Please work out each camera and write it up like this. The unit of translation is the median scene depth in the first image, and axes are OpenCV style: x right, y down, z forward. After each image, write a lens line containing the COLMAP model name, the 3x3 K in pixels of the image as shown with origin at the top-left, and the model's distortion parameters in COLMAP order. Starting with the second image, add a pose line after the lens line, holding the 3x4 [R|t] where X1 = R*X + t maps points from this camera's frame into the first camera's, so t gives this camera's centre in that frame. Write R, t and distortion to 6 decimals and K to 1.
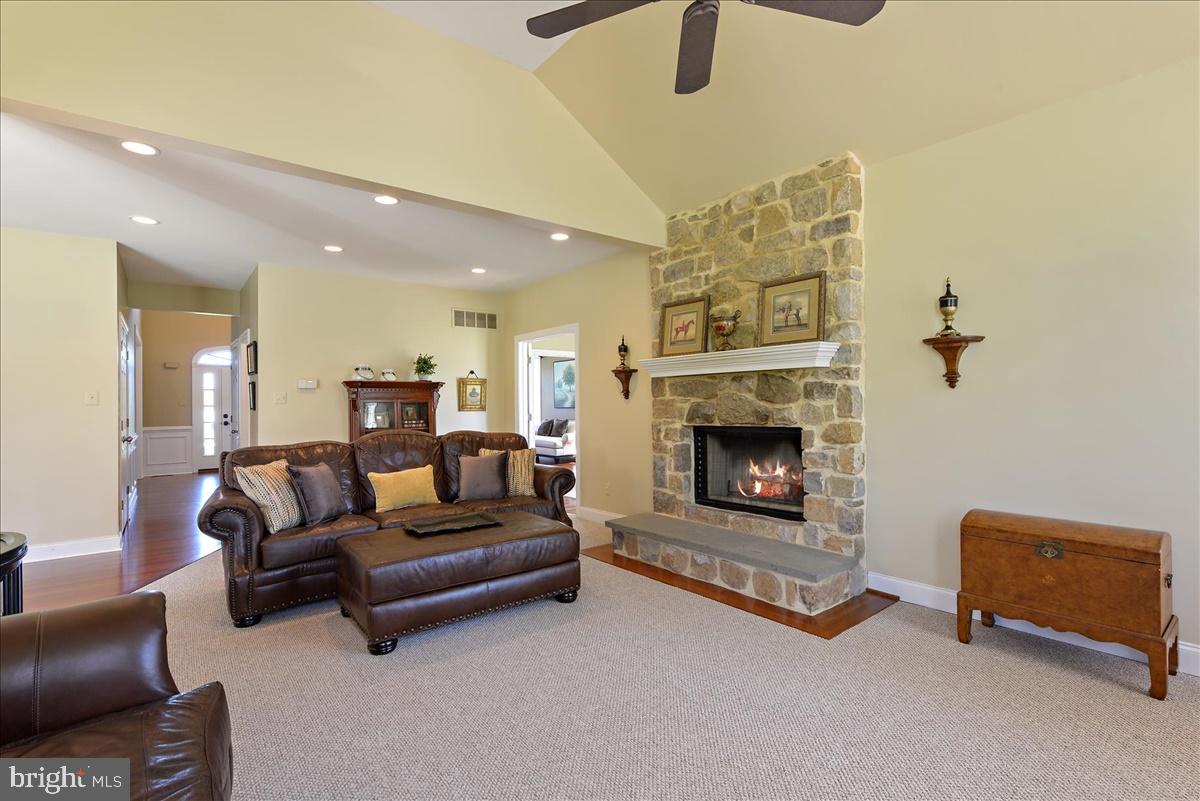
lens RADIAL K [[559.8, 0, 592.3], [0, 559.8, 403.2], [0, 0, 1]] dist [0.001719, 0.000328]
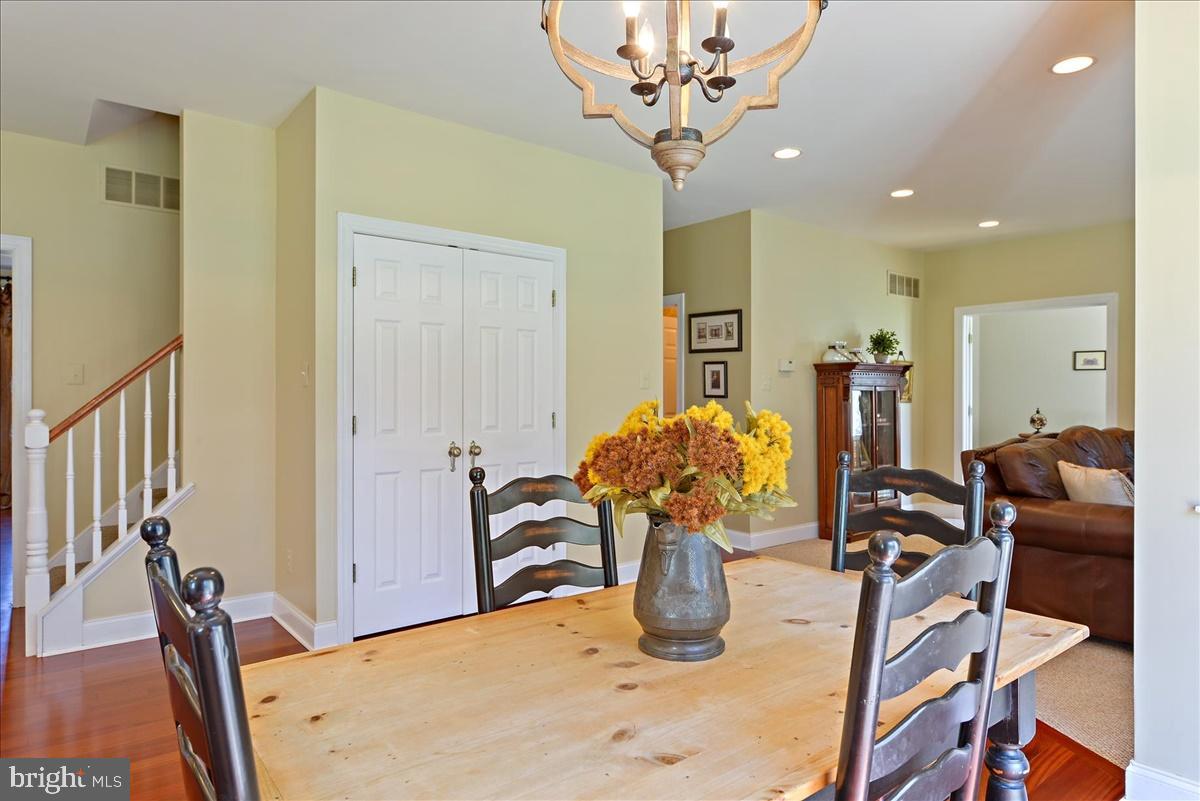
lens RADIAL K [[721.0, 0, 600.6], [0, 721.0, 397.1], [0, 0, 1]] dist [0.003375, 0.000264]
pose [[0.999841, 0.017819, 0.000261, -0.981631], [-0.017820, 0.999819, 0.006708, 0.011147], [-0.000141, -0.006712, 0.999977, -0.012489]]
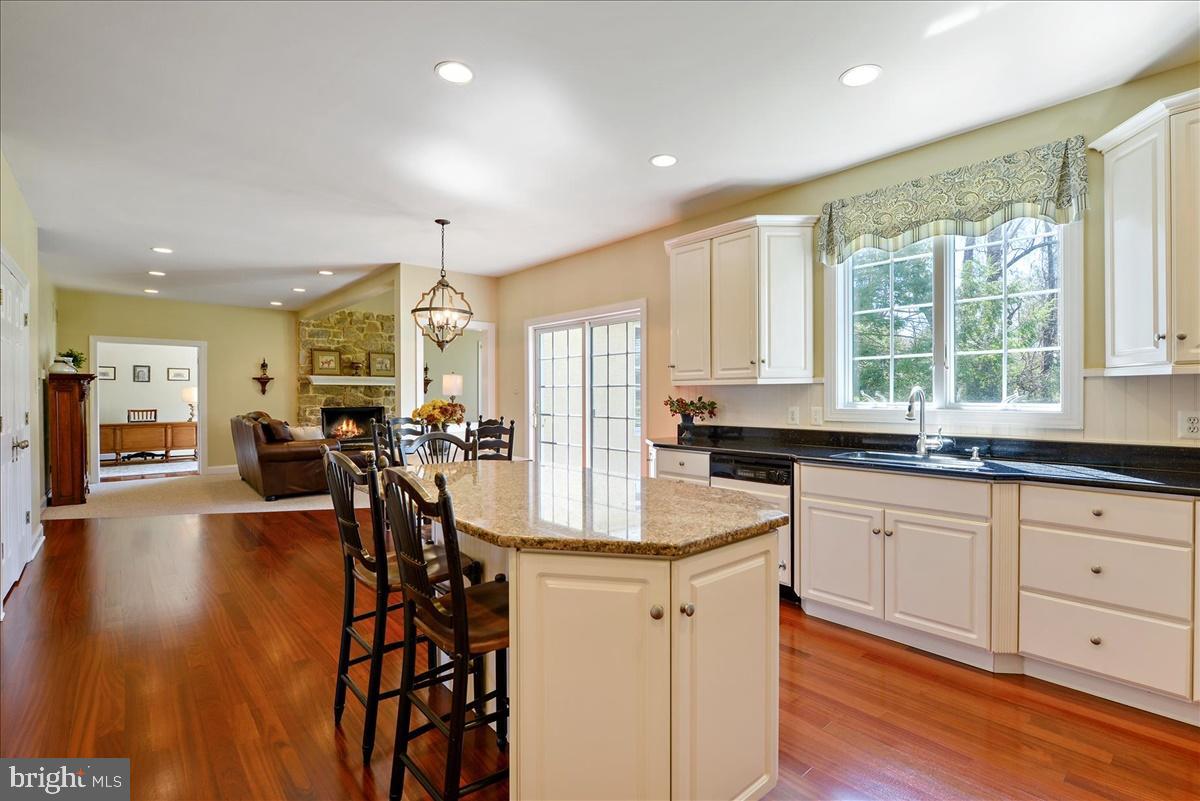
lens RADIAL K [[559.8, 0, 593.1], [0, 559.8, 402.3], [0, 0, 1]] dist [0.001719, 0.000328]
pose [[-0.038704, 0.004362, 0.999241, -1.766722], [0.000096, 0.999990, -0.004361, 0.024815], [-0.999251, -0.000073, -0.038704, 0.056229]]
